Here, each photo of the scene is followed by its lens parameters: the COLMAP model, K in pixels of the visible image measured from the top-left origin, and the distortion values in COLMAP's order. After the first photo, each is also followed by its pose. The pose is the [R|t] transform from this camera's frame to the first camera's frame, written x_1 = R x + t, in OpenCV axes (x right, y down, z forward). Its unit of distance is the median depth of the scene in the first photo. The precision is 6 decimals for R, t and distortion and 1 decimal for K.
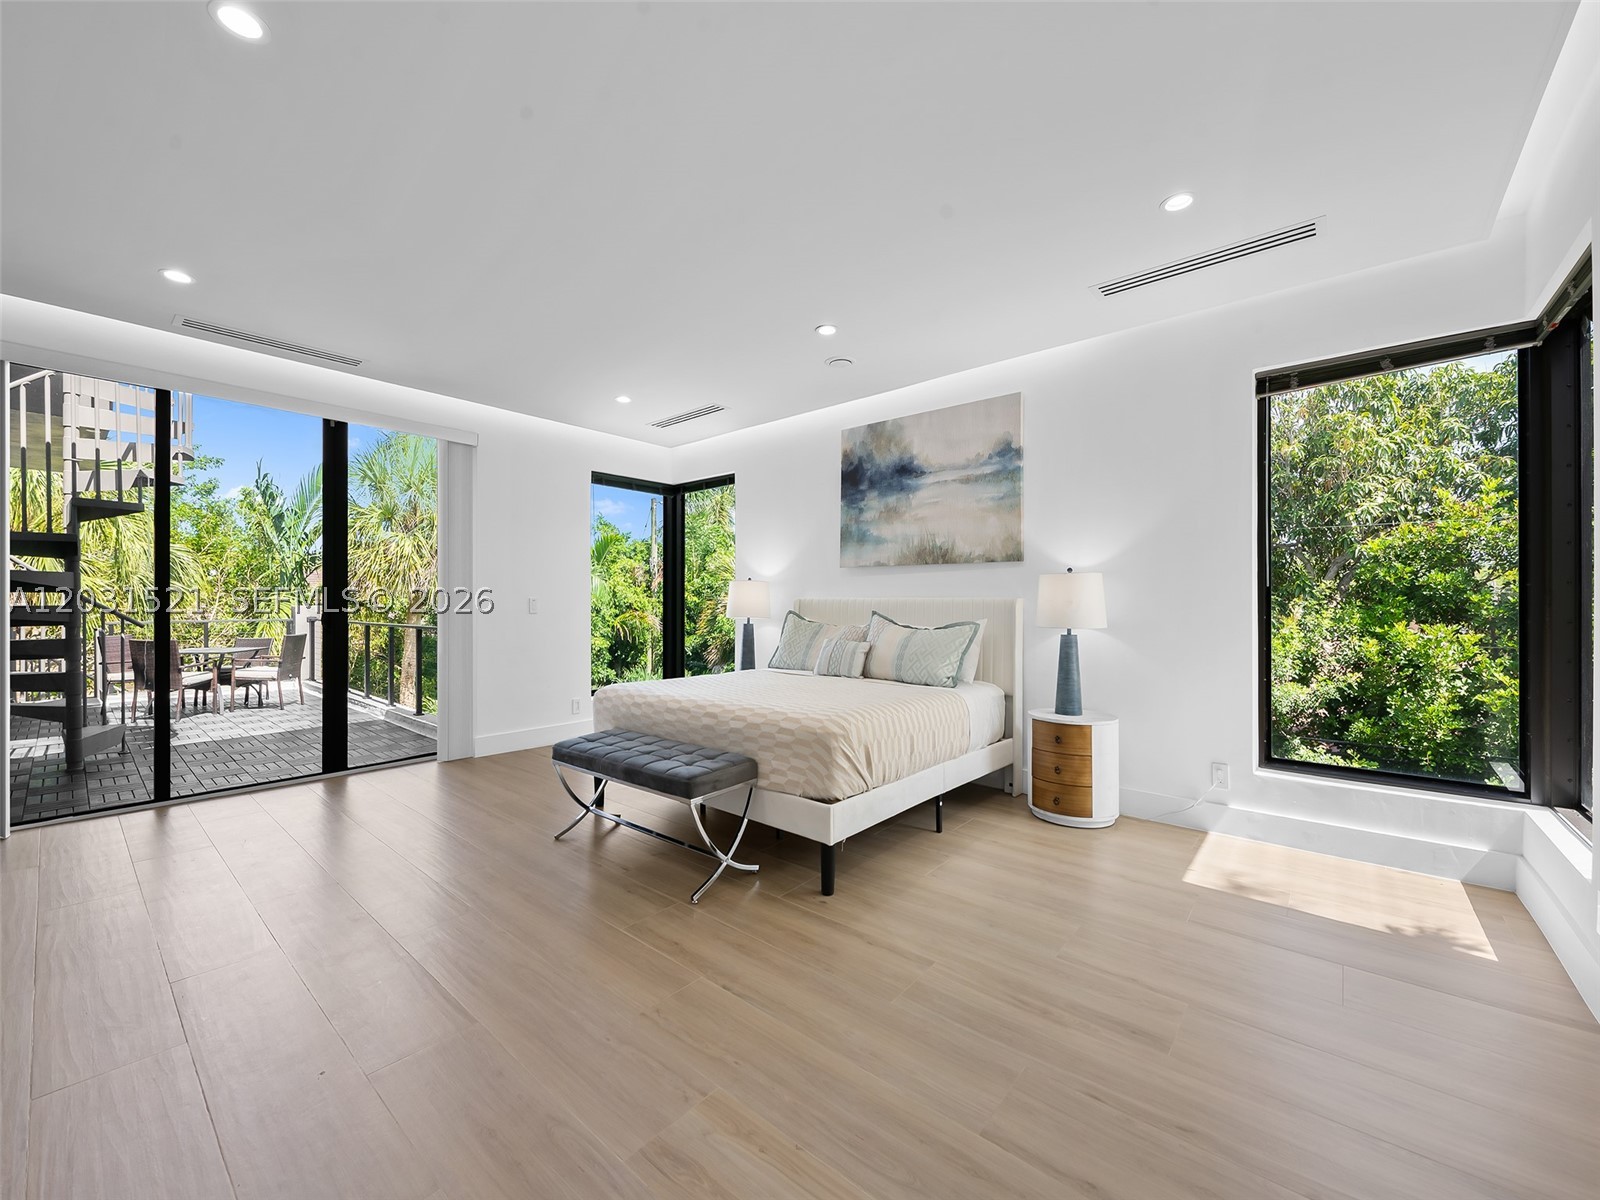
lens RADIAL K [[634.7, 0, 788.6], [0, 634.7, 598.0], [0, 0, 1]] dist [-0.000654, -0.000751]
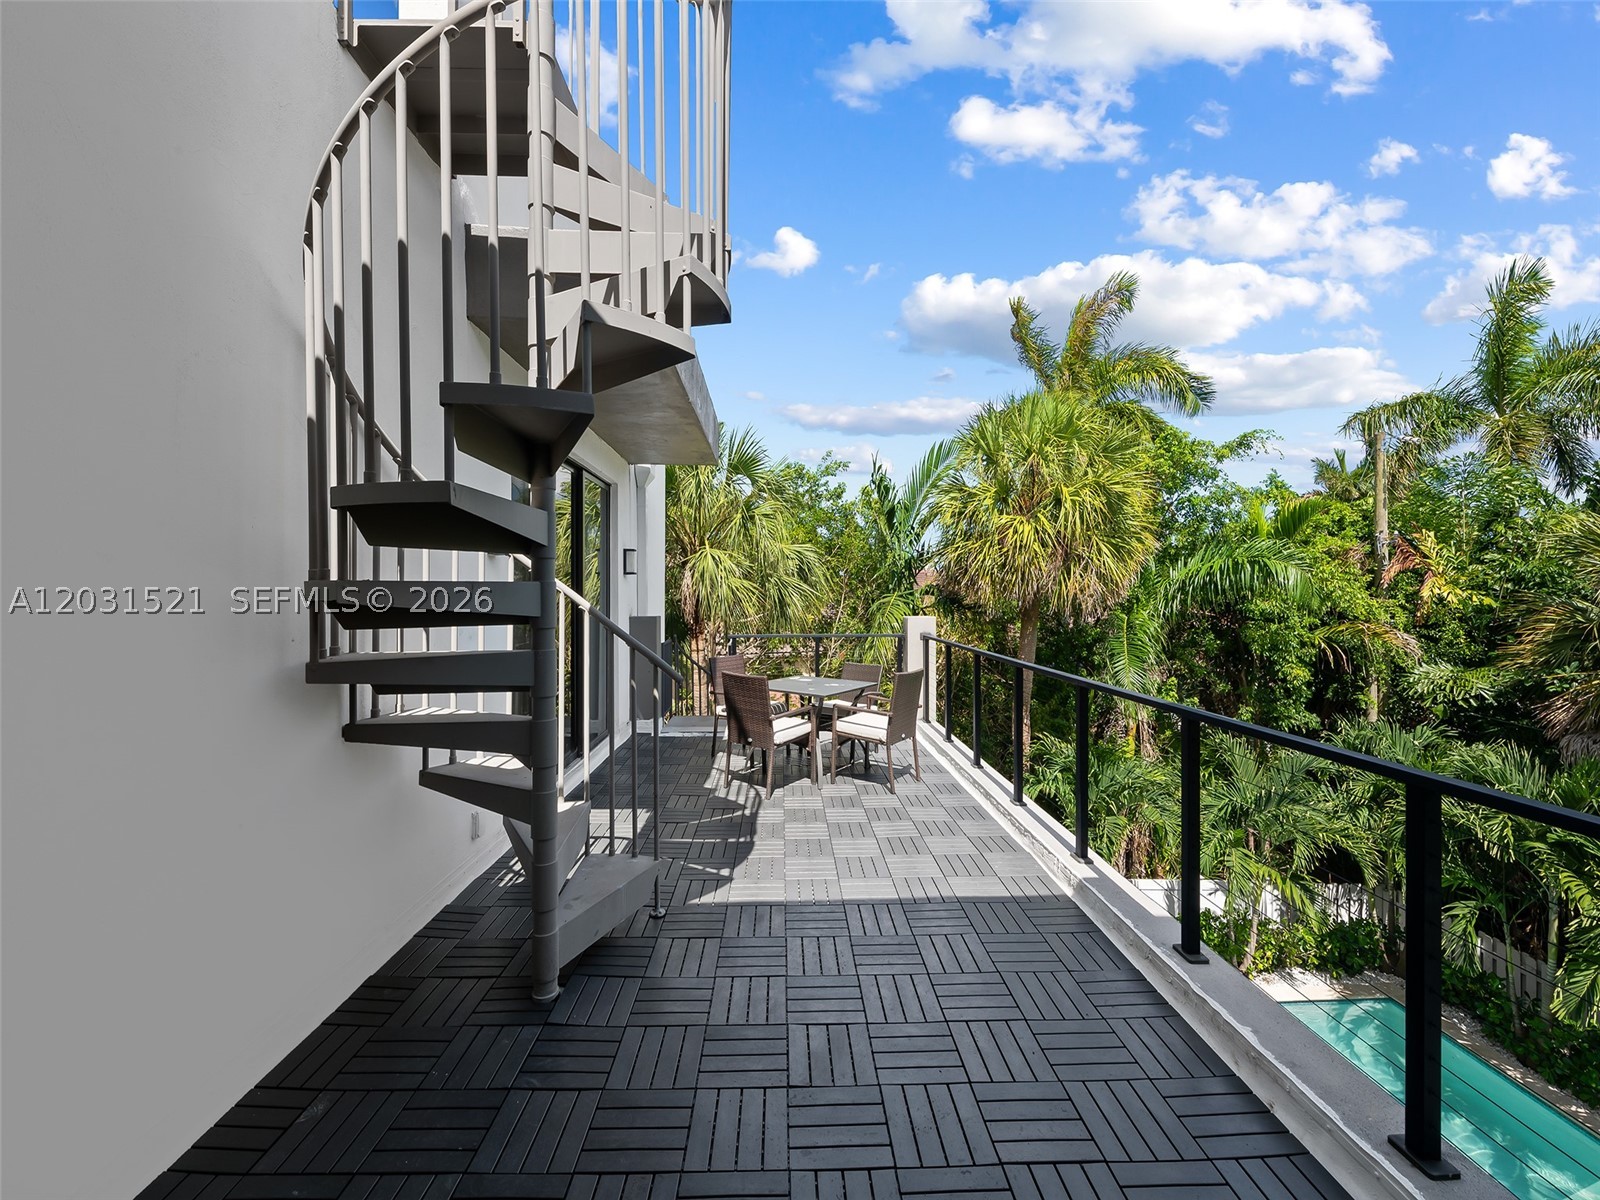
lens RADIAL K [[634.7, 0, 792.1], [0, 634.7, 596.9], [0, 0, 1]] dist [-0.000654, -0.000751]
pose [[0.670796, 0.004447, -0.741629, -0.198795], [0.001851, 0.999969, 0.007670, -0.010261], [0.741640, -0.006517, 0.670767, 0.251672]]
